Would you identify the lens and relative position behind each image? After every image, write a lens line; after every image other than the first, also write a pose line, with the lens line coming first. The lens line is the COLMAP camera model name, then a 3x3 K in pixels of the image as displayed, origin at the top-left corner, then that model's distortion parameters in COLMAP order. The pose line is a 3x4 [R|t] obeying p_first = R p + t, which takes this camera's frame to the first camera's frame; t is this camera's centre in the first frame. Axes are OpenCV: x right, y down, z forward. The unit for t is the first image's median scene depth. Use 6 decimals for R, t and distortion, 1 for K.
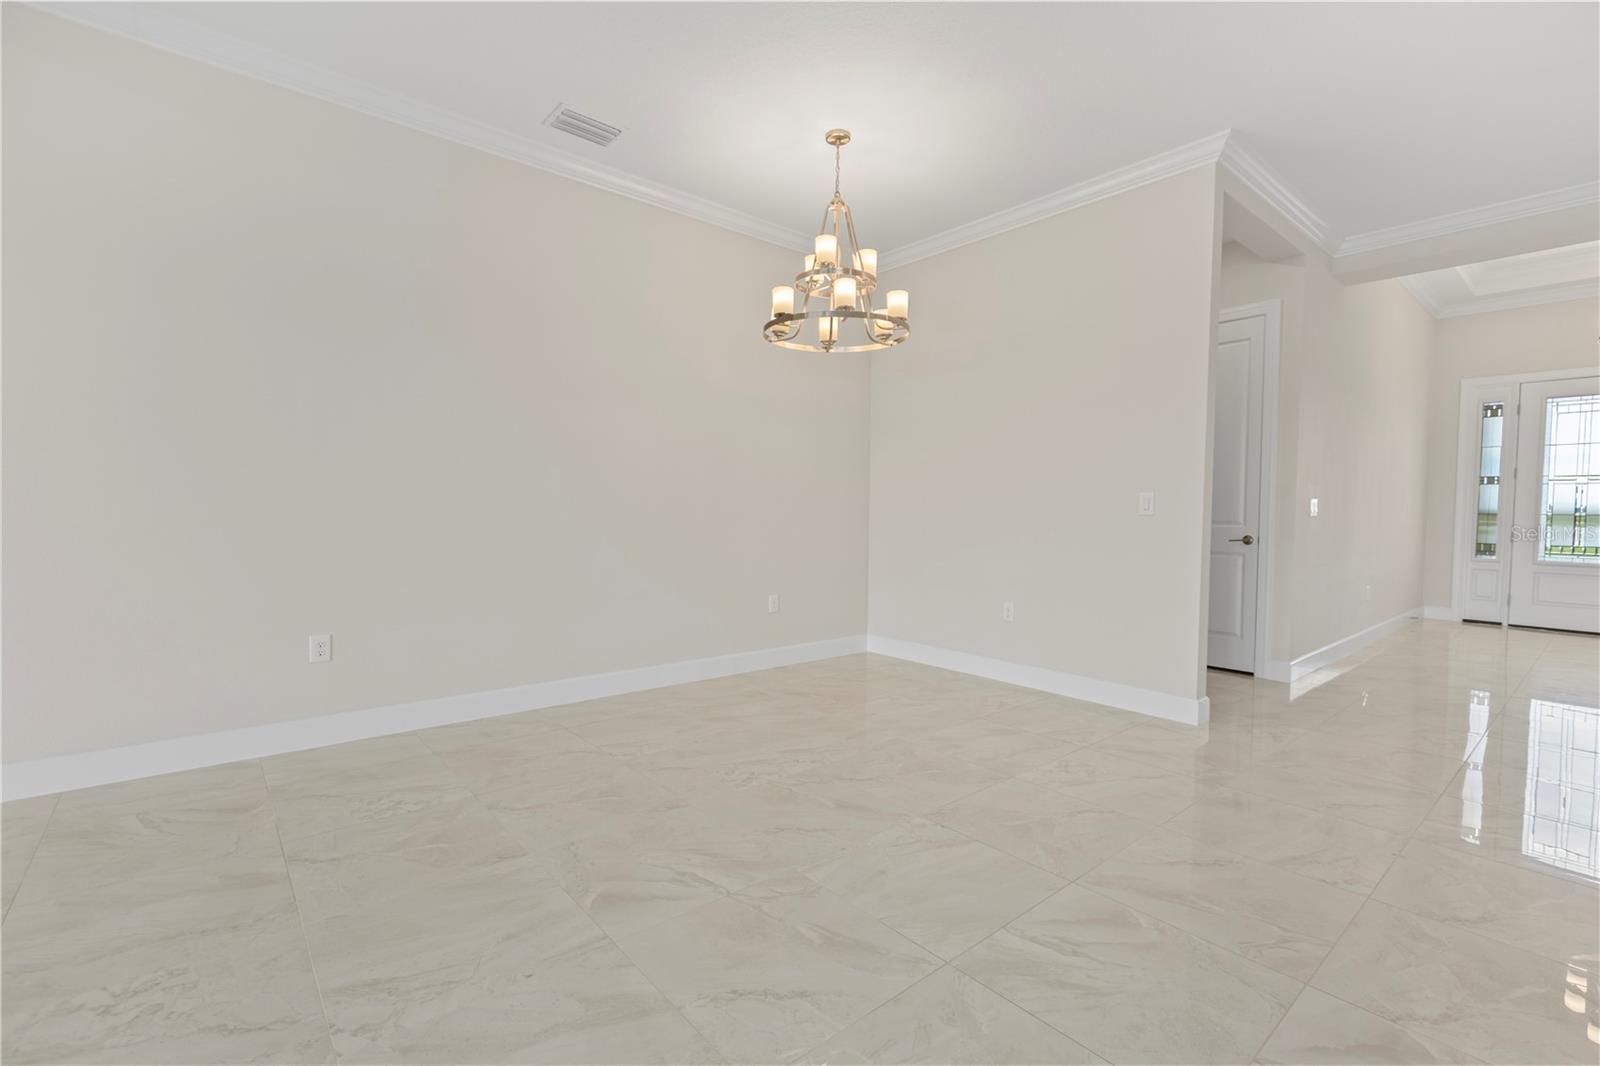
lens RADIAL K [[709.0, 0, 804.4], [0, 709.0, 535.7], [0, 0, 1]] dist [0.001813, -0.000362]
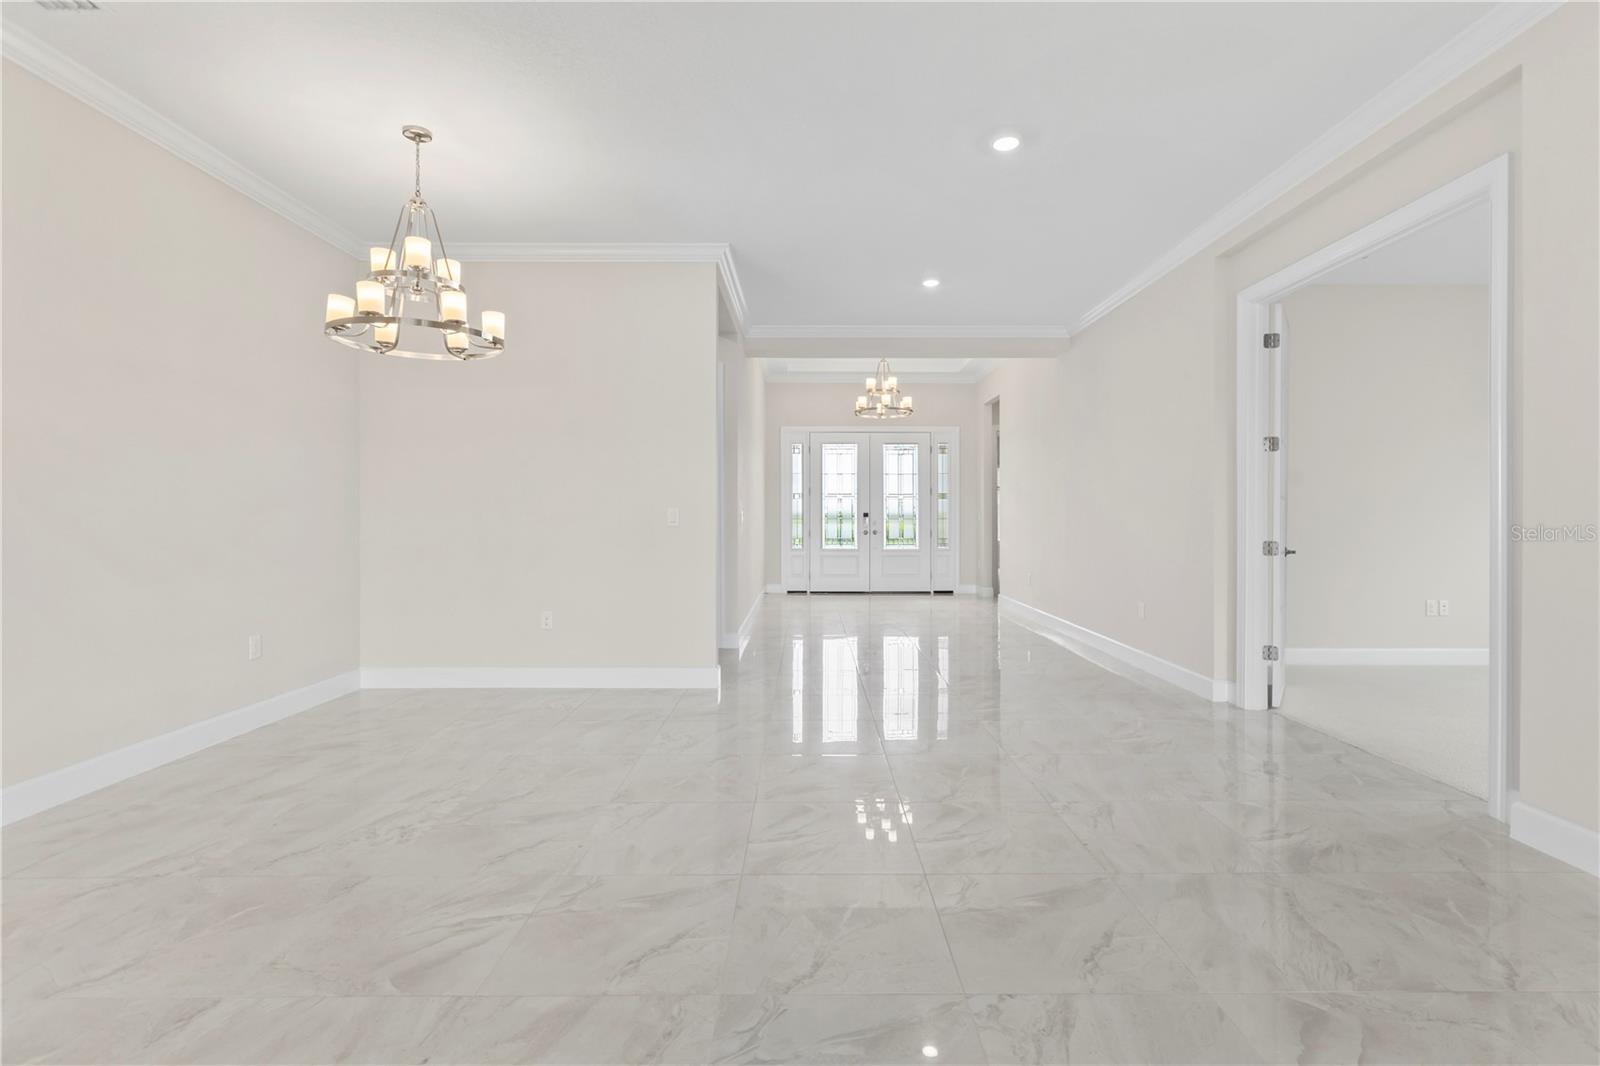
lens RADIAL K [[733.7, 0, 802.0], [0, 733.7, 512.8], [0, 0, 1]] dist [0.002401, -0.000033]
pose [[0.648397, -0.007675, 0.761264, -0.379244], [0.036129, 0.999133, -0.020699, -0.020408], [-0.760445, 0.040924, 0.648112, -0.001279]]
